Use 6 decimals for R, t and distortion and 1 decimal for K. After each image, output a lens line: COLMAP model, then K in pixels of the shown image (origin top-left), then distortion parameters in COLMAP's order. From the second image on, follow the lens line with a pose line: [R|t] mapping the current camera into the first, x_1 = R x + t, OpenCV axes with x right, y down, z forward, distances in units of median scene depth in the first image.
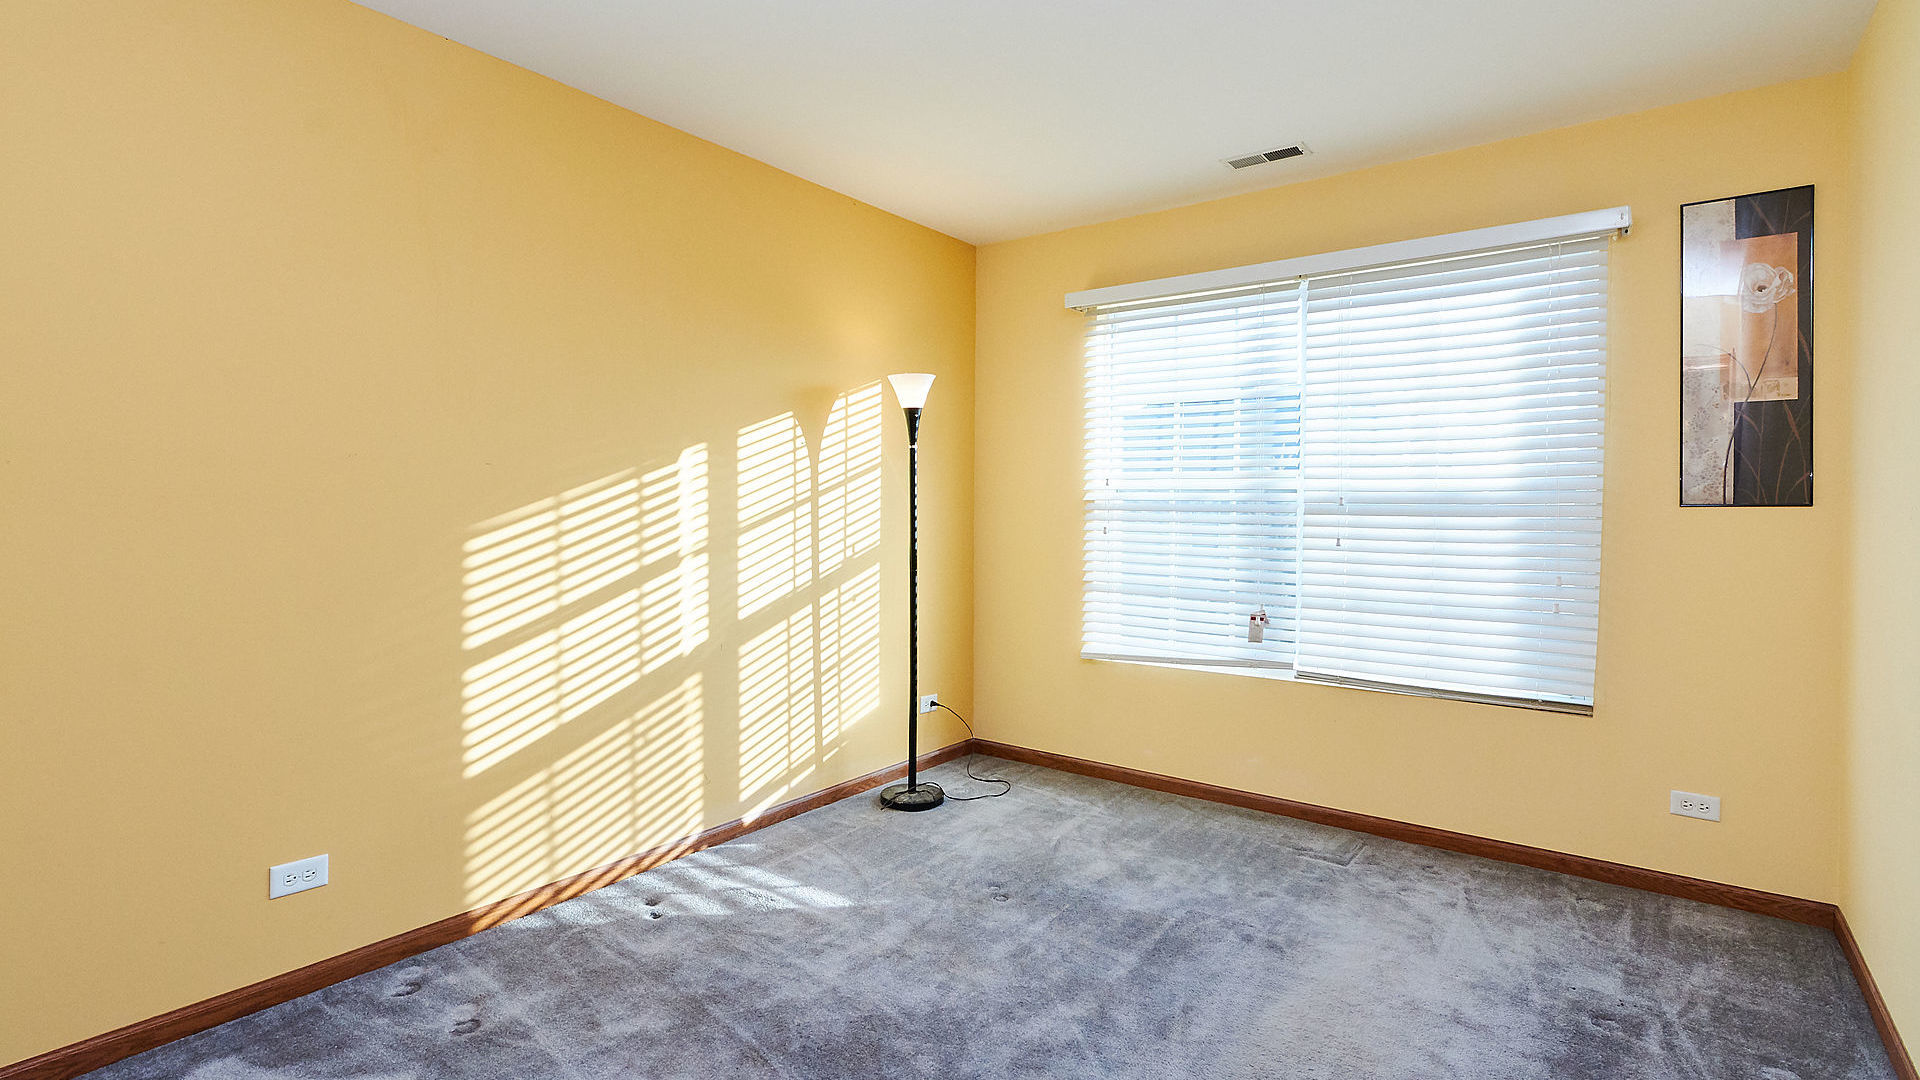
lens RADIAL K [[939.5, 0, 958.6], [0, 939.5, 526.9], [0, 0, 1]] dist [0.001164, -0.001288]
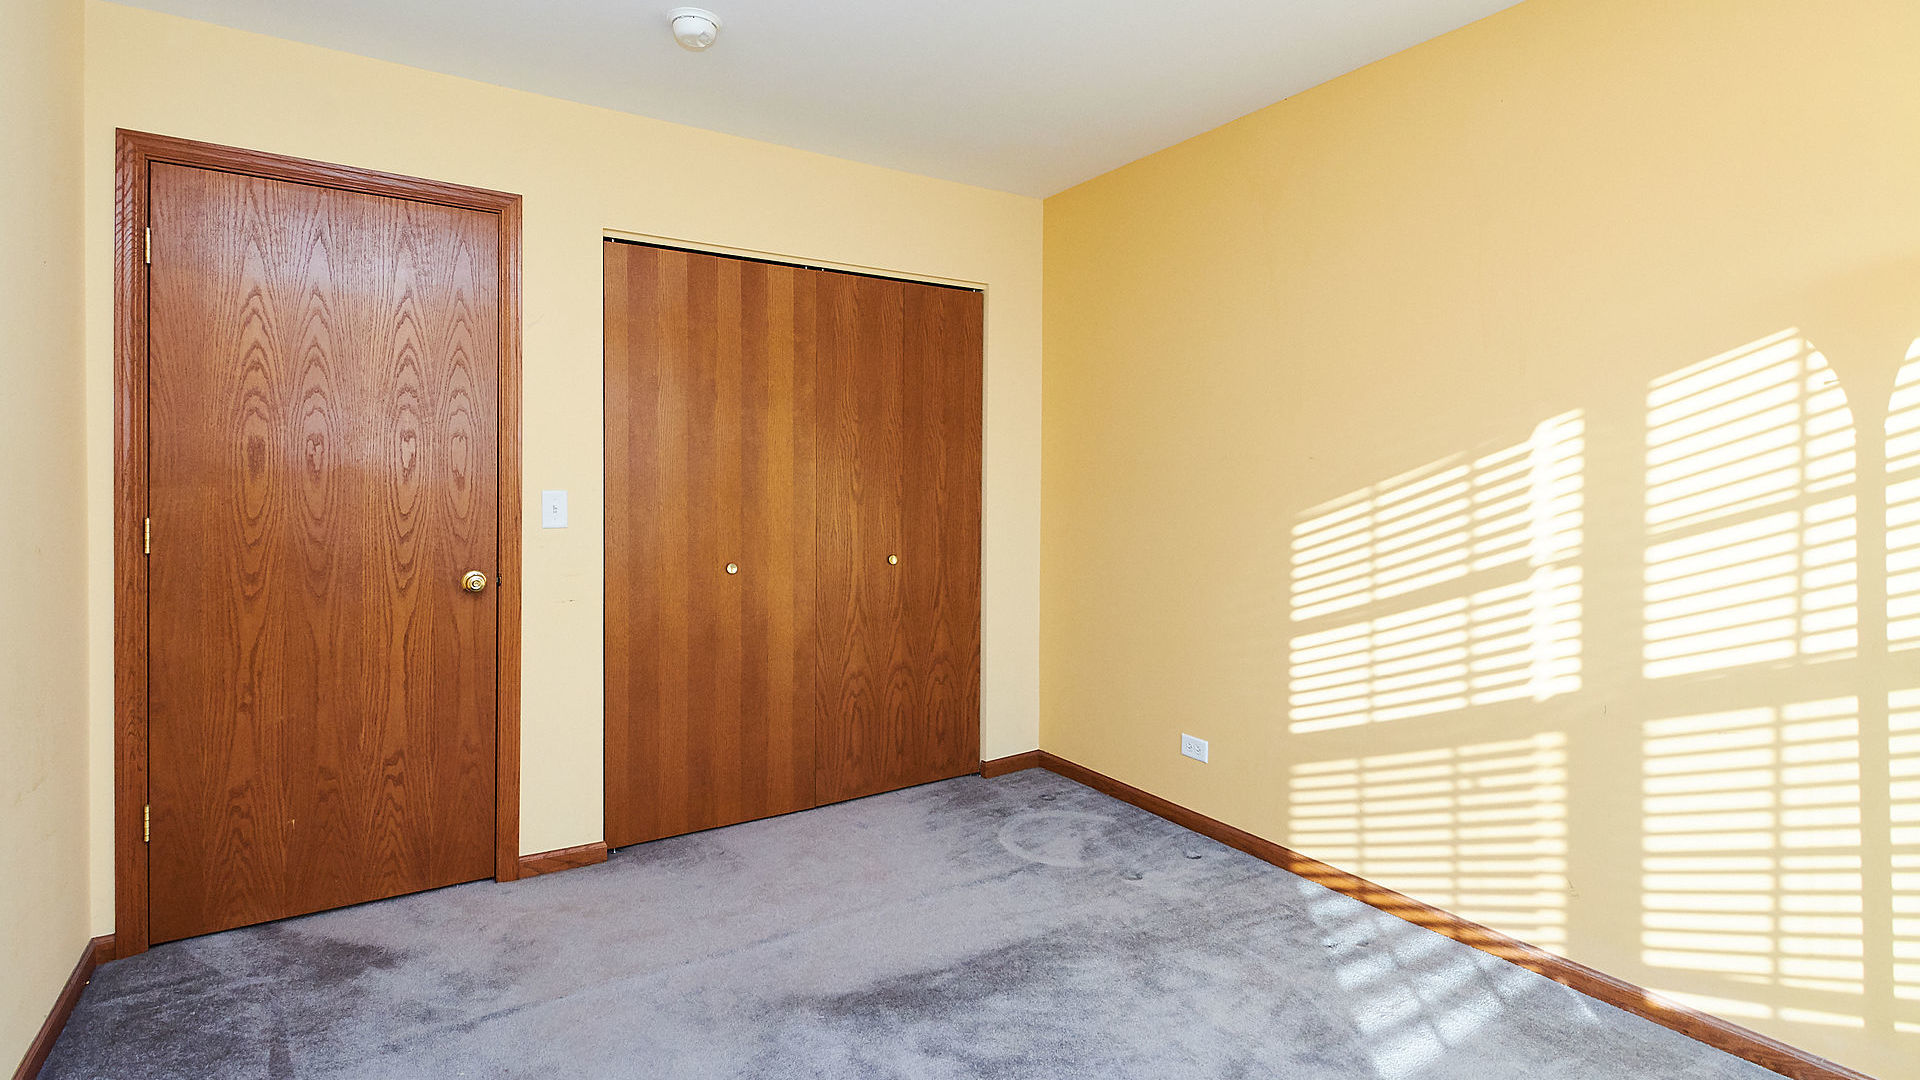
lens RADIAL K [[939.5, 0, 958.6], [0, 939.5, 526.9], [0, 0, 1]] dist [0.001164, -0.001288]
pose [[-0.362376, 0.031559, -0.931498, 0.557700], [-0.033550, 0.998337, 0.046875, -0.019148], [0.931428, 0.048238, -0.360714, 0.833602]]
